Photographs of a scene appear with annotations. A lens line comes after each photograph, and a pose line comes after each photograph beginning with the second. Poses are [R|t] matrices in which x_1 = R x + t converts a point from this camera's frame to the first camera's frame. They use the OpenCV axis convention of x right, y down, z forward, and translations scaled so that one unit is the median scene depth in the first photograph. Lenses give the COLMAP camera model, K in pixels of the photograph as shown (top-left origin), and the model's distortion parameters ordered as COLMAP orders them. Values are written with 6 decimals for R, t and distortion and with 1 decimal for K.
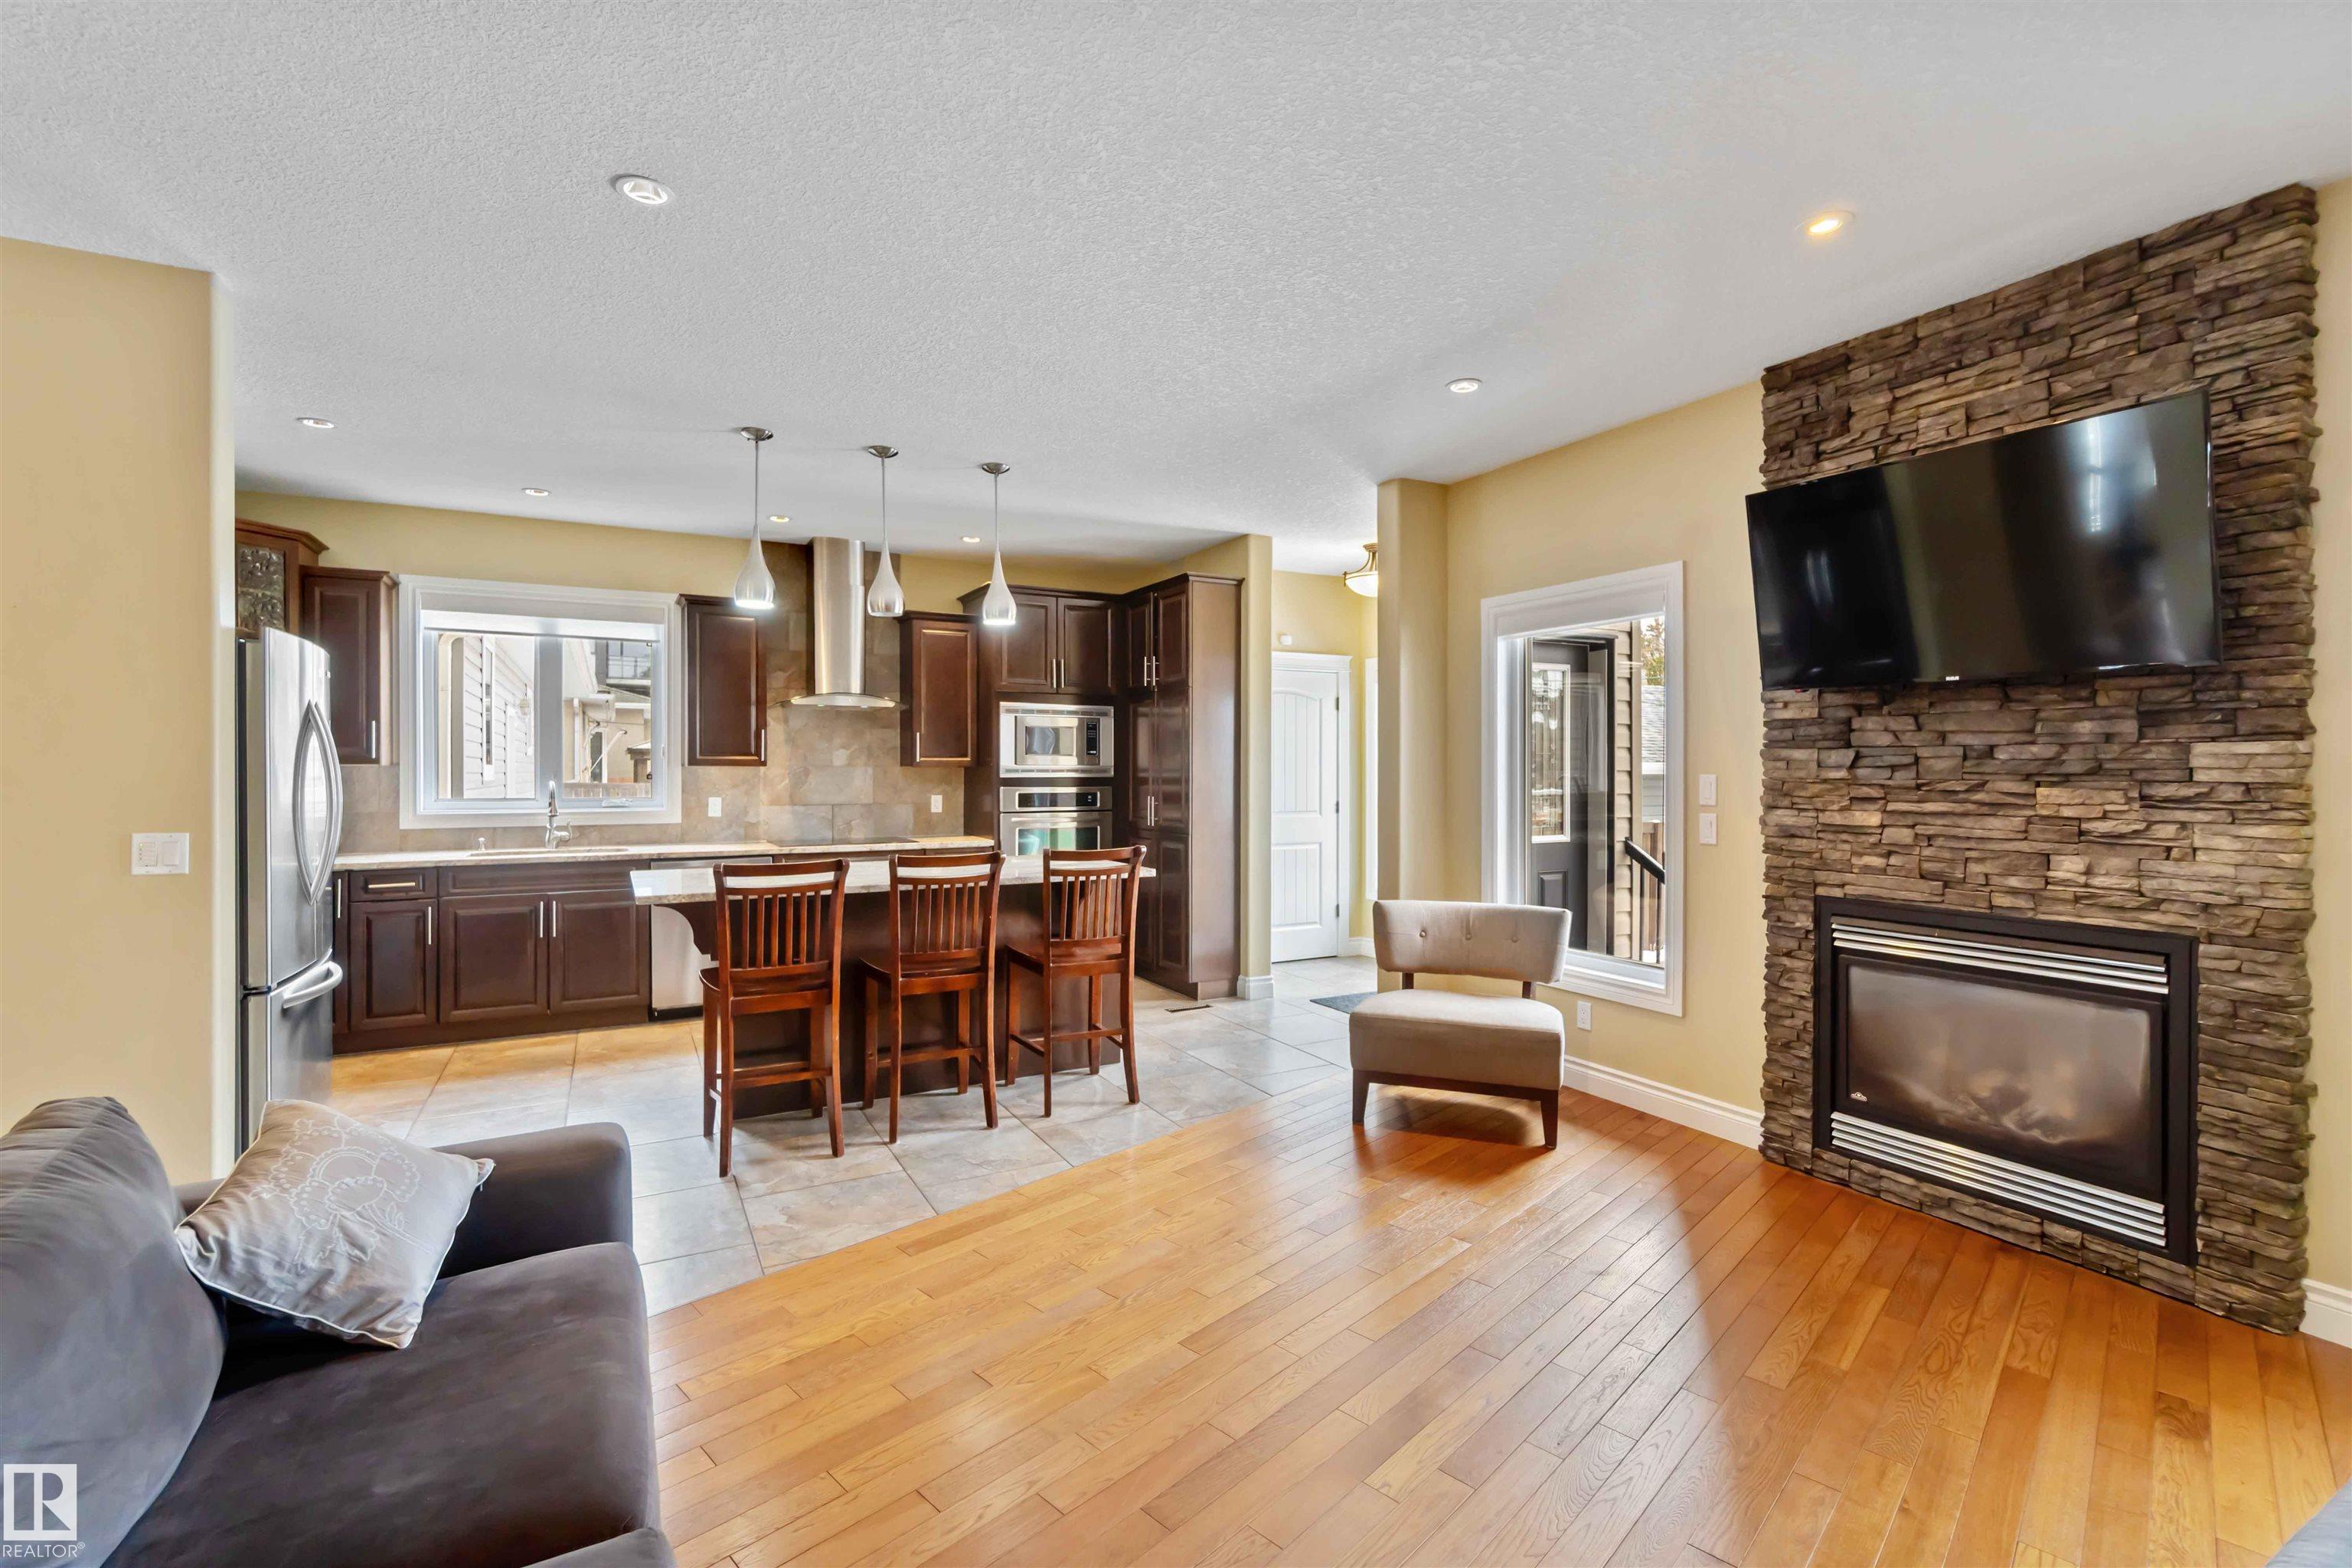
lens RADIAL K [[1030.0, 0, 1184.1], [0, 1030.0, 771.5], [0, 0, 1]] dist [0.000246, 0.000464]
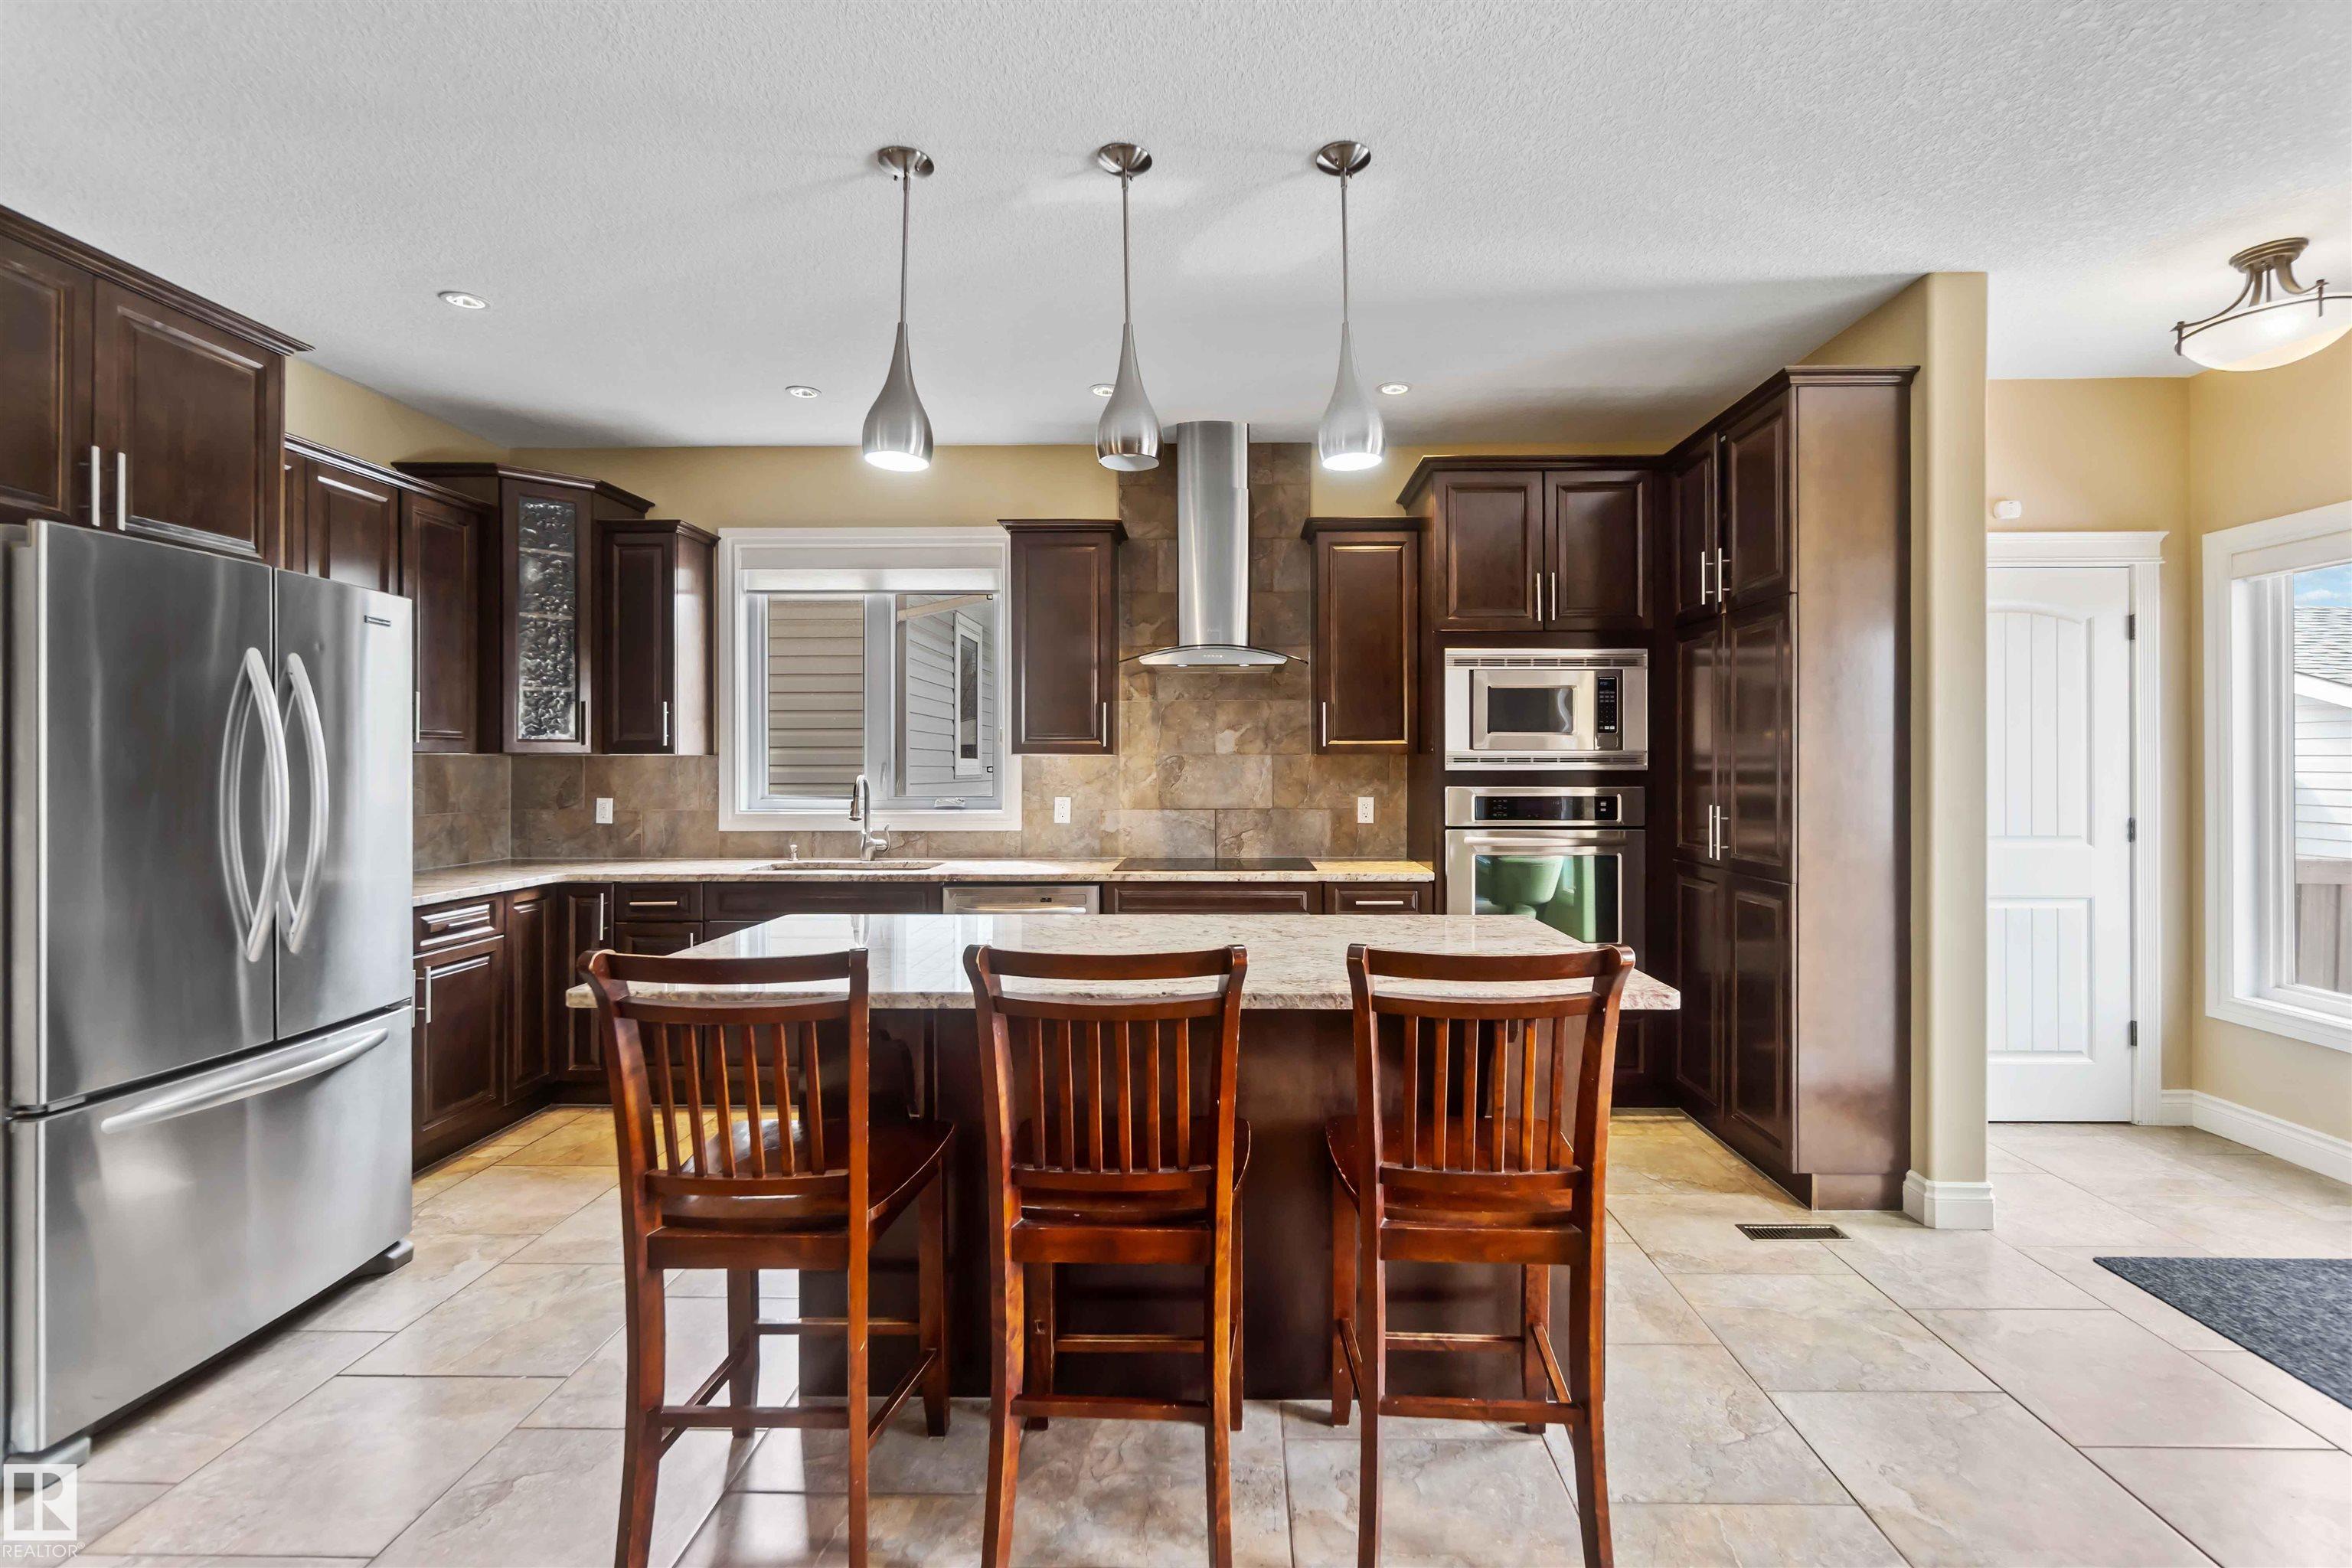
lens RADIAL K [[1030.0, 0, 1233.2], [0, 1030.0, 765.2], [0, 0, 1]] dist [0.000246, 0.000464]
pose [[0.871181, -0.002266, -0.490956, 0.017156], [0.001544, 0.999997, -0.001874, 0.004441], [0.490959, 0.000874, 0.871182, 0.498898]]
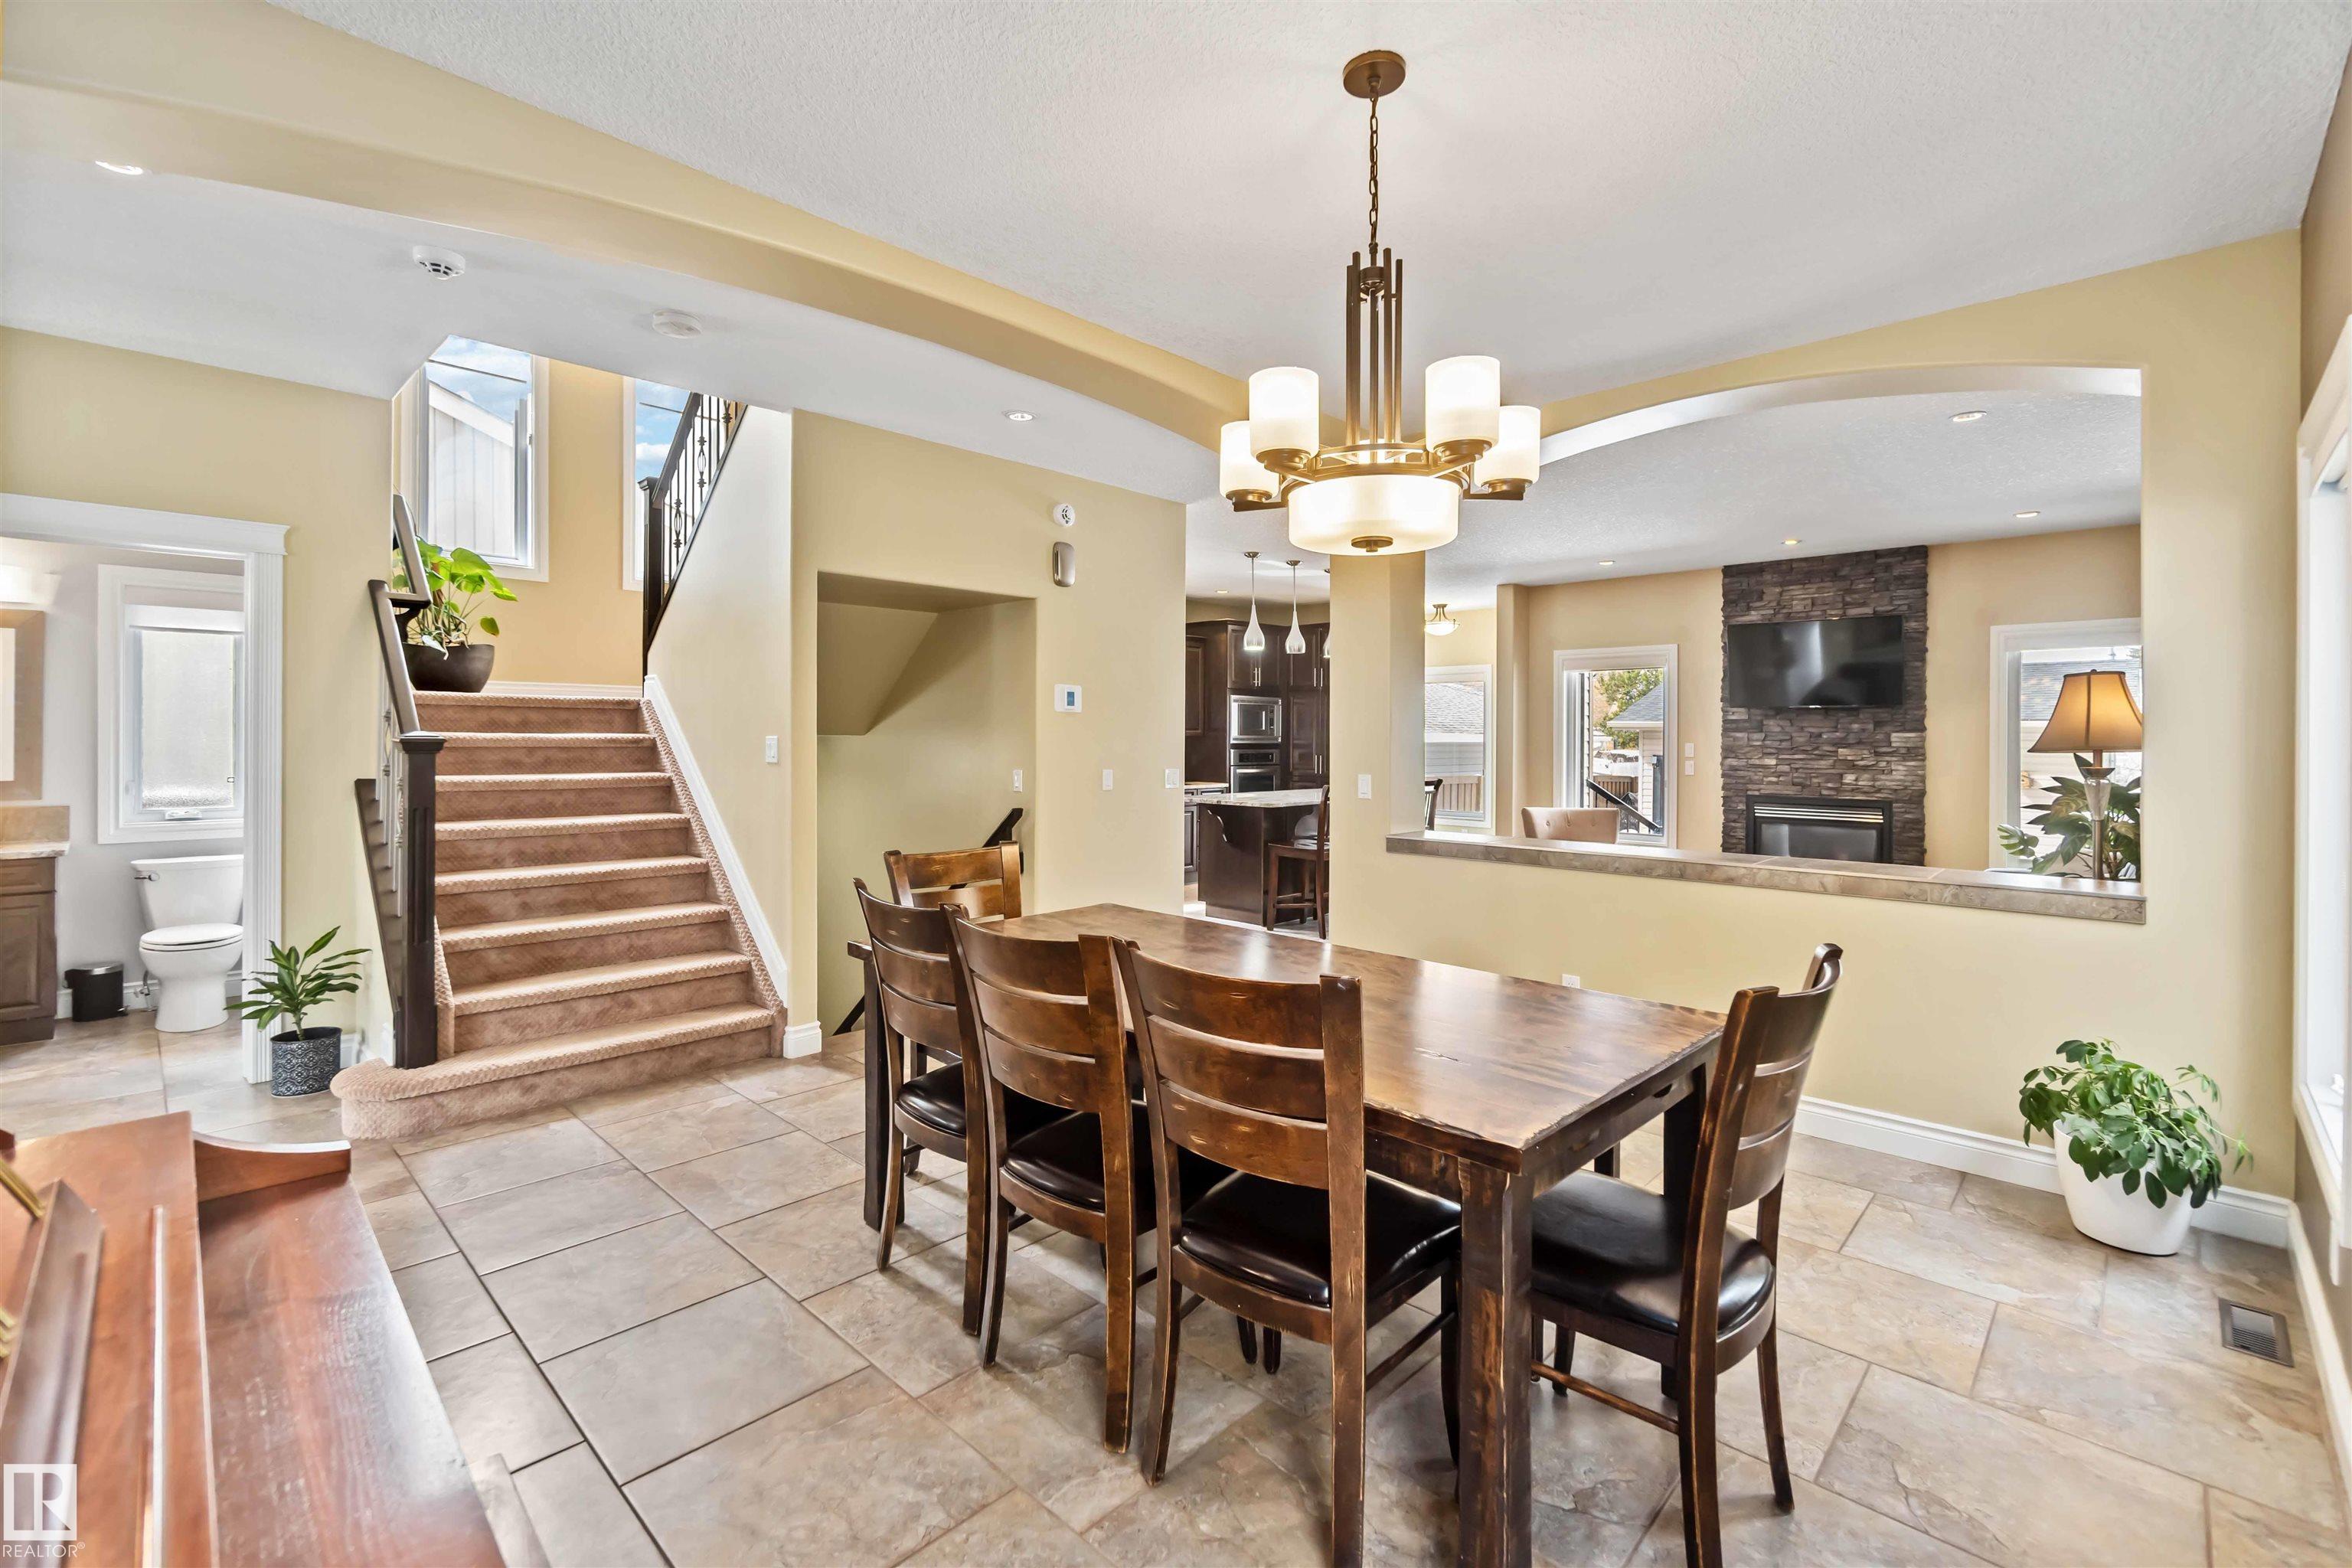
lens RADIAL K [[1030.0, 0, 1171.6], [0, 1030.0, 738.9], [0, 0, 1]] dist [0.000246, 0.000464]
pose [[0.954810, 0.006769, 0.297140, -0.914187], [-0.006326, 0.999977, -0.002453, 0.004405], [-0.297150, 0.000463, 0.954831, -0.583150]]
